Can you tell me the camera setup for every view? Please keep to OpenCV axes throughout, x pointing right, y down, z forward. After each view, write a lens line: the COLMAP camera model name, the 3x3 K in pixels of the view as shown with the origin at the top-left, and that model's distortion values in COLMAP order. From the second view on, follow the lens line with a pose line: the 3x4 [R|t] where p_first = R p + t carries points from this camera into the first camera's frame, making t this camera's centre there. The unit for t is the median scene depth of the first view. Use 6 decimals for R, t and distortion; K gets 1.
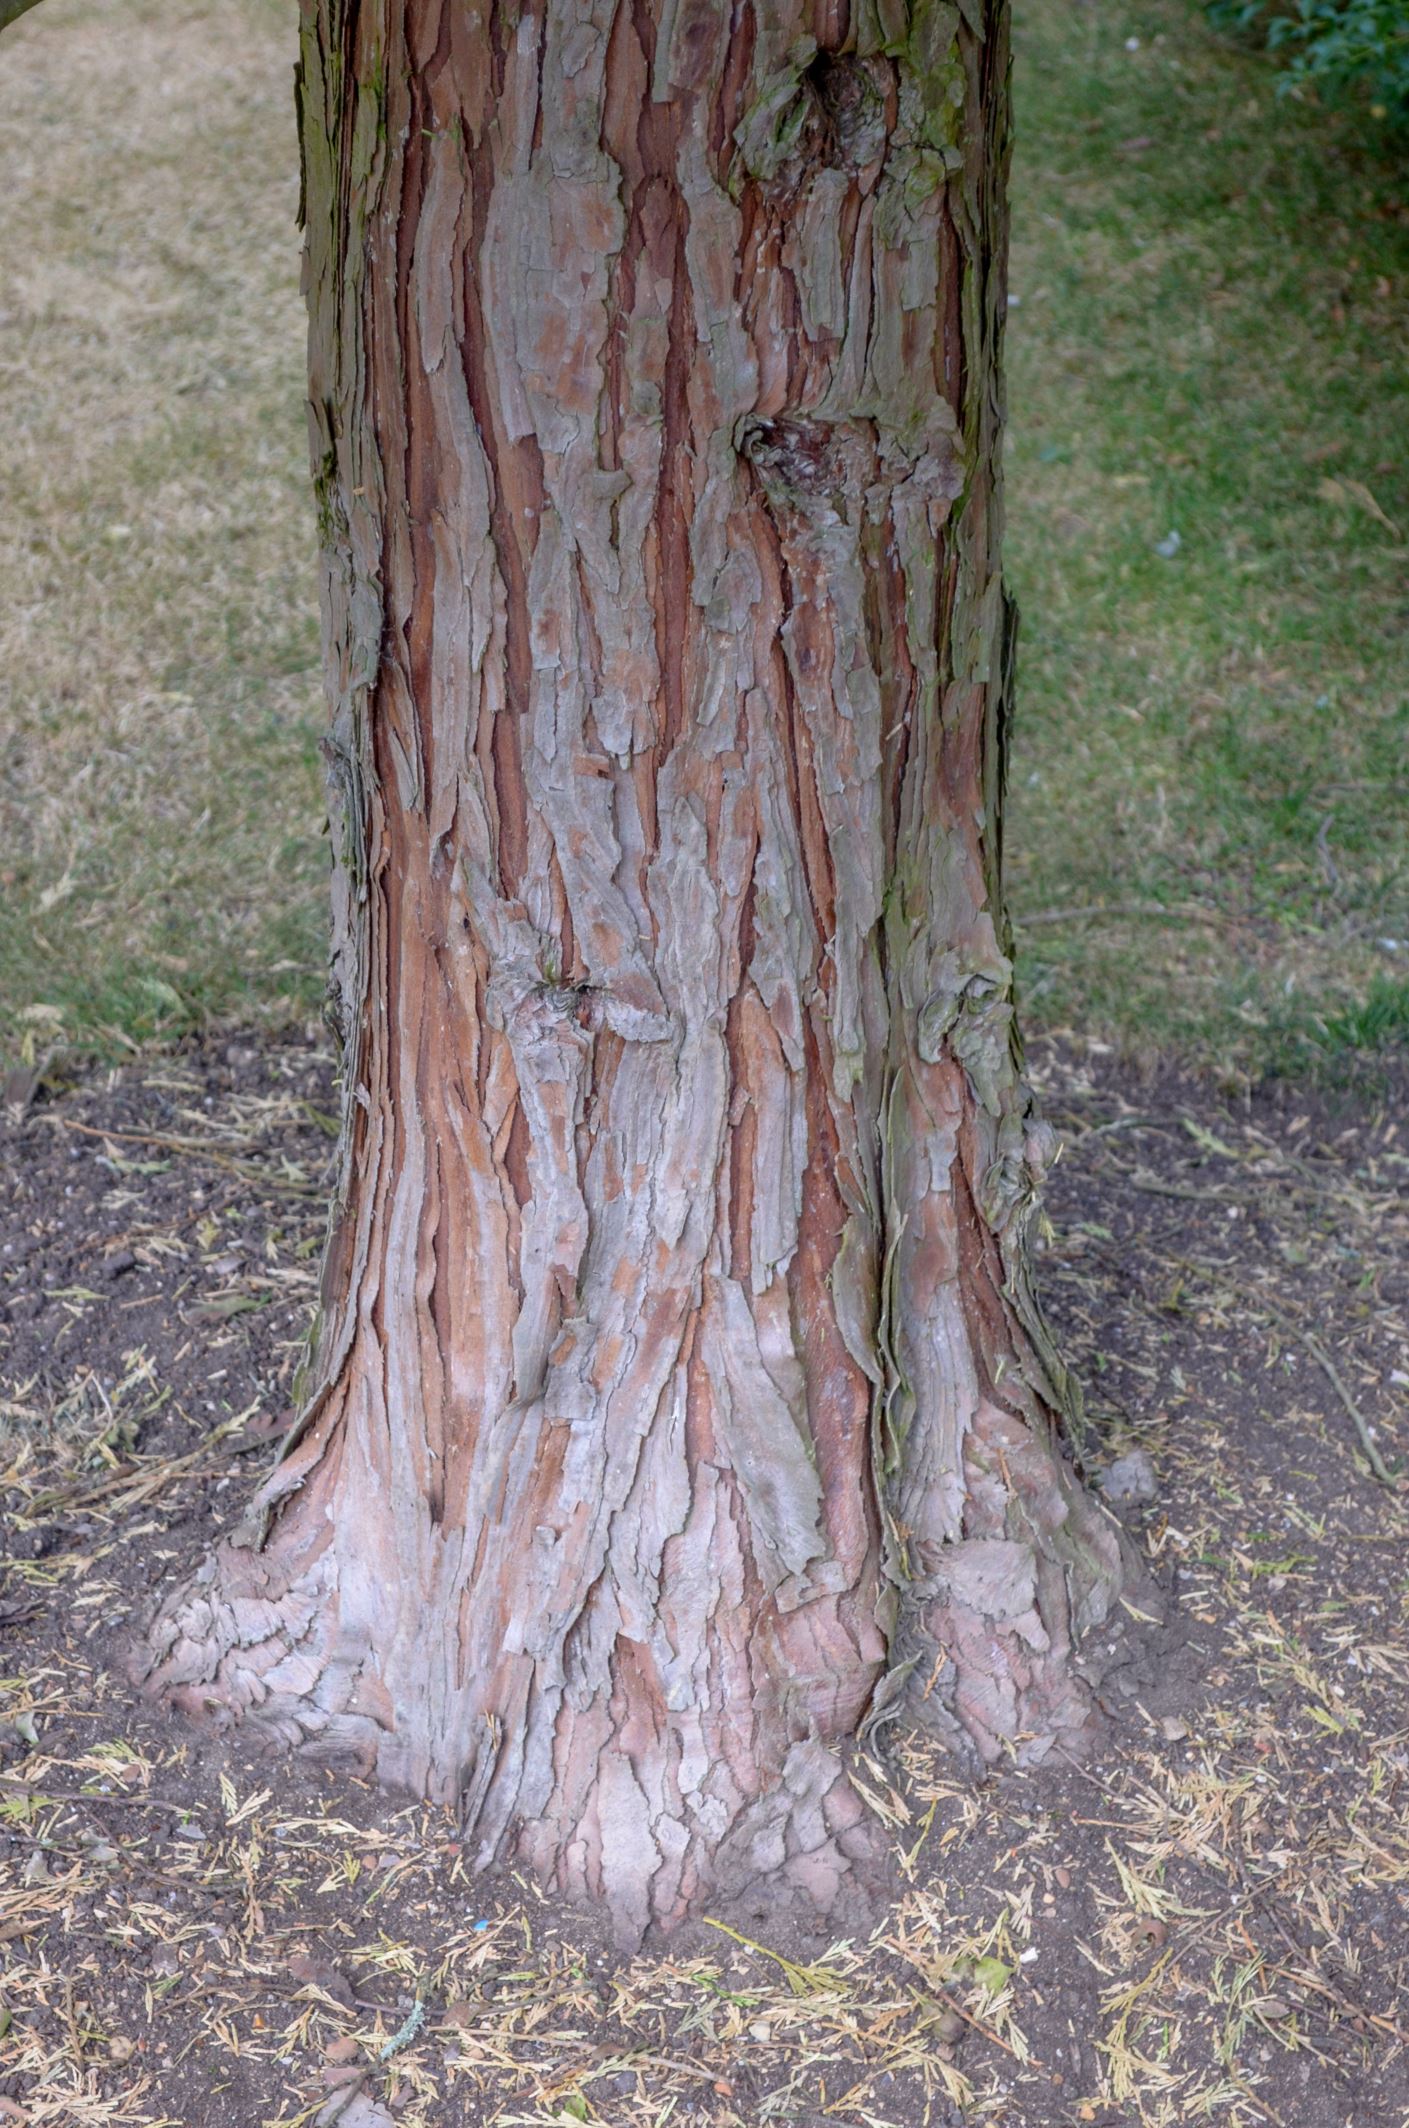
lens RADIAL K [[4319.9, 0, 704.1], [0, 4319.9, 1064.0], [0, 0, 1]] dist [0.093093, 0.000000]
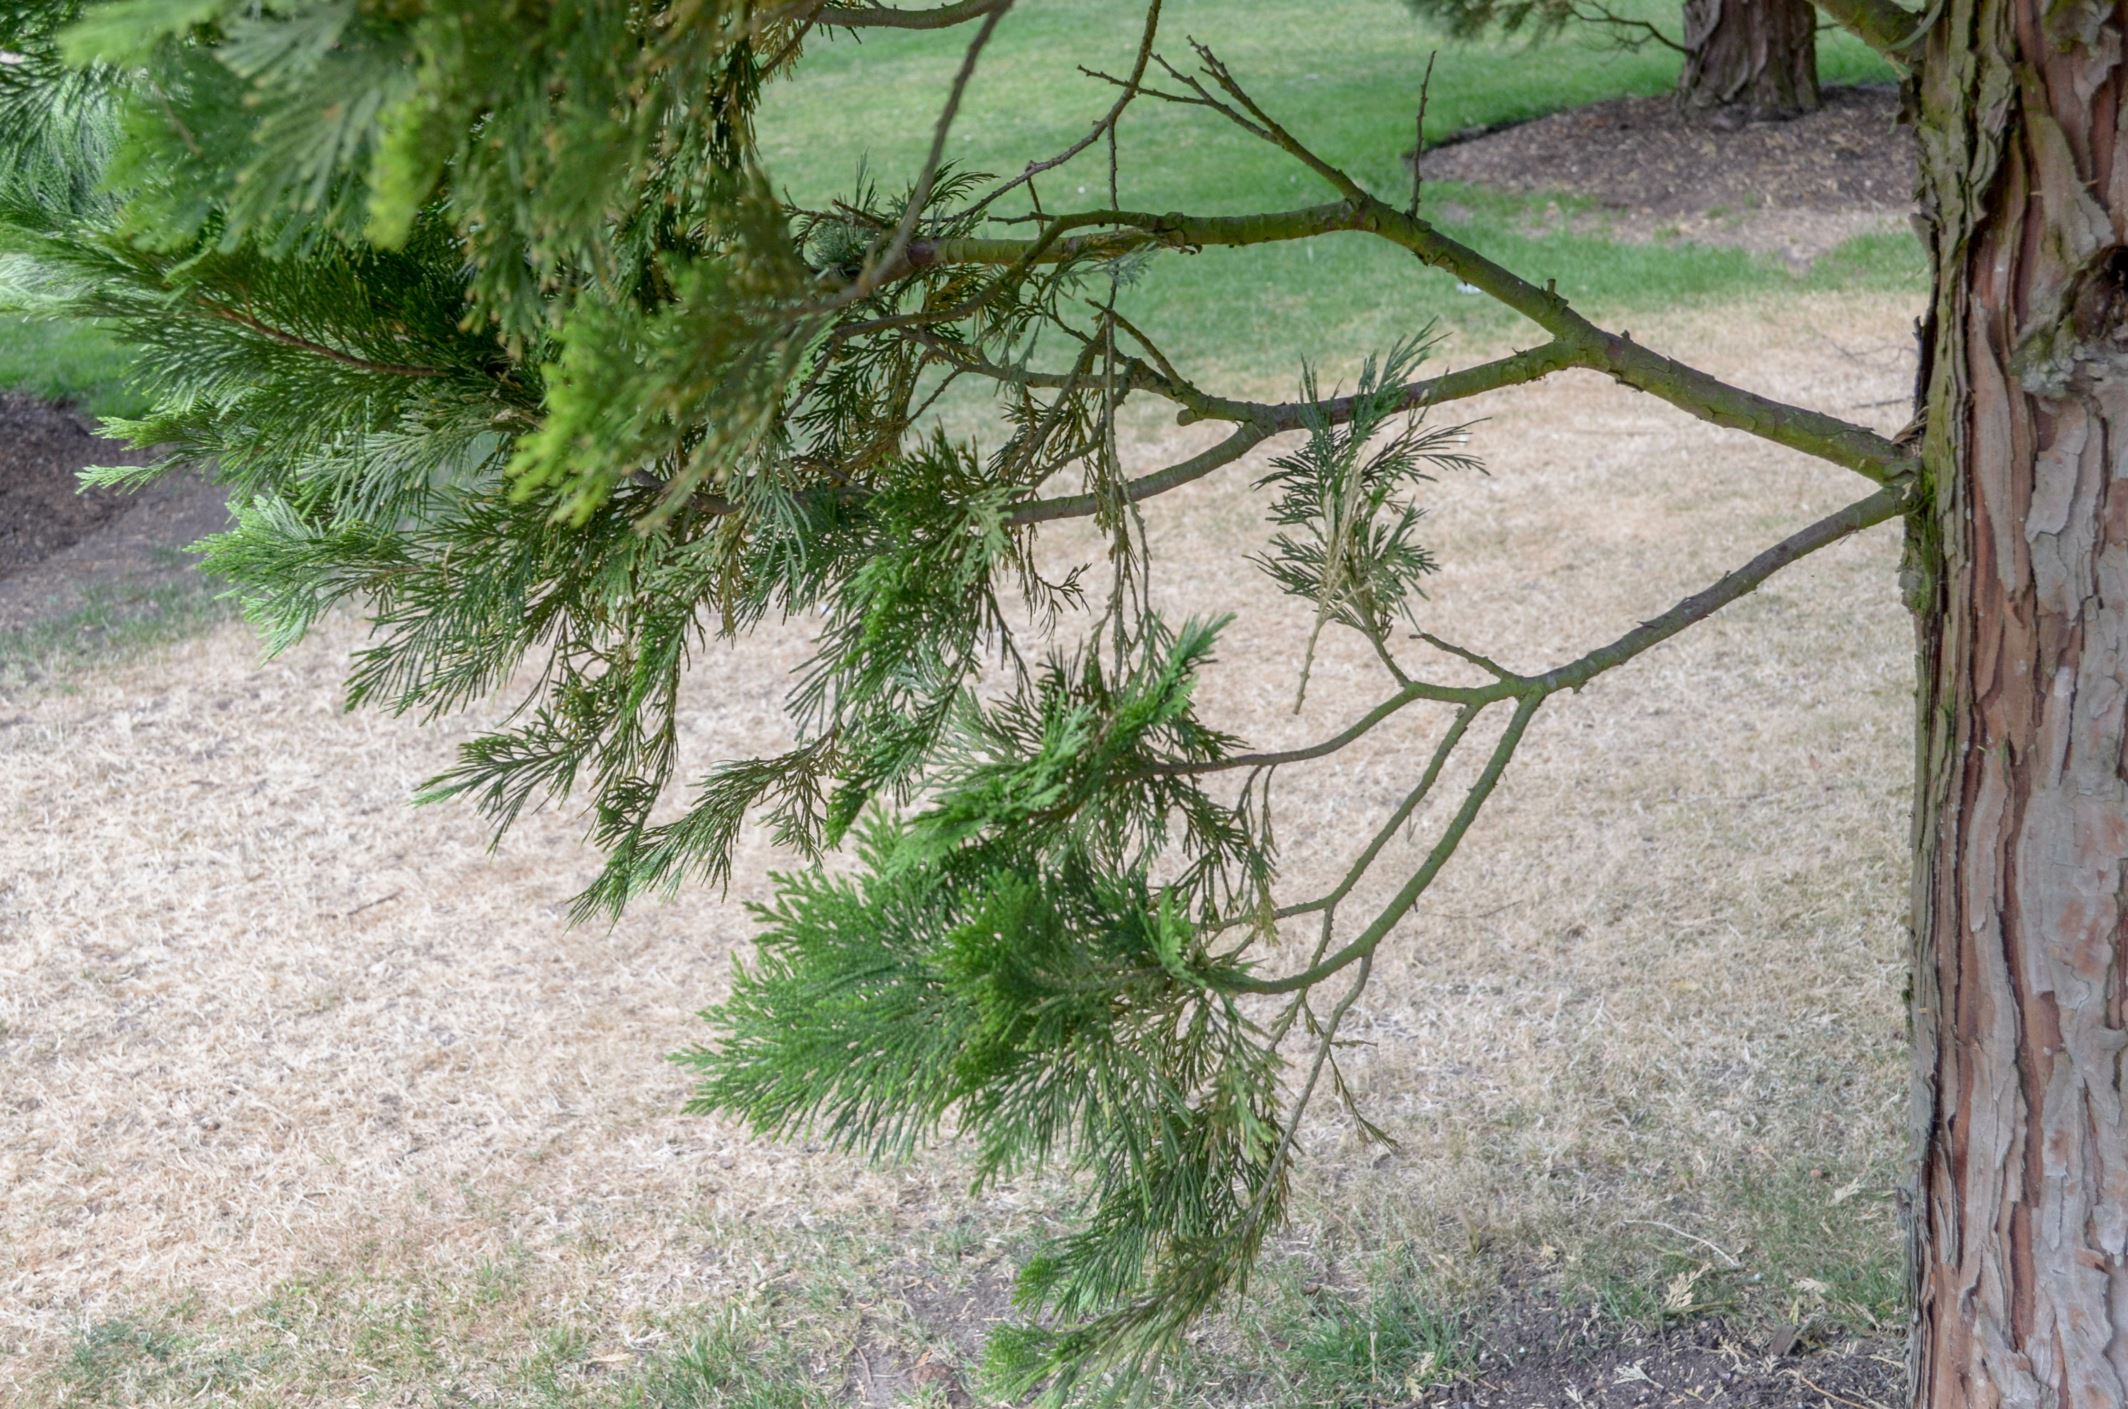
lens RADIAL K [[2811.6, 0, 1064.2], [0, 2811.6, 703.9], [0, 0, 1]] dist [-0.035523, 0.000000]
pose [[0.863326, 0.076820, -0.498765, 0.104031], [-0.149218, 0.983011, -0.106882, -0.095239], [0.482080, 0.166699, 0.860122, 0.162712]]
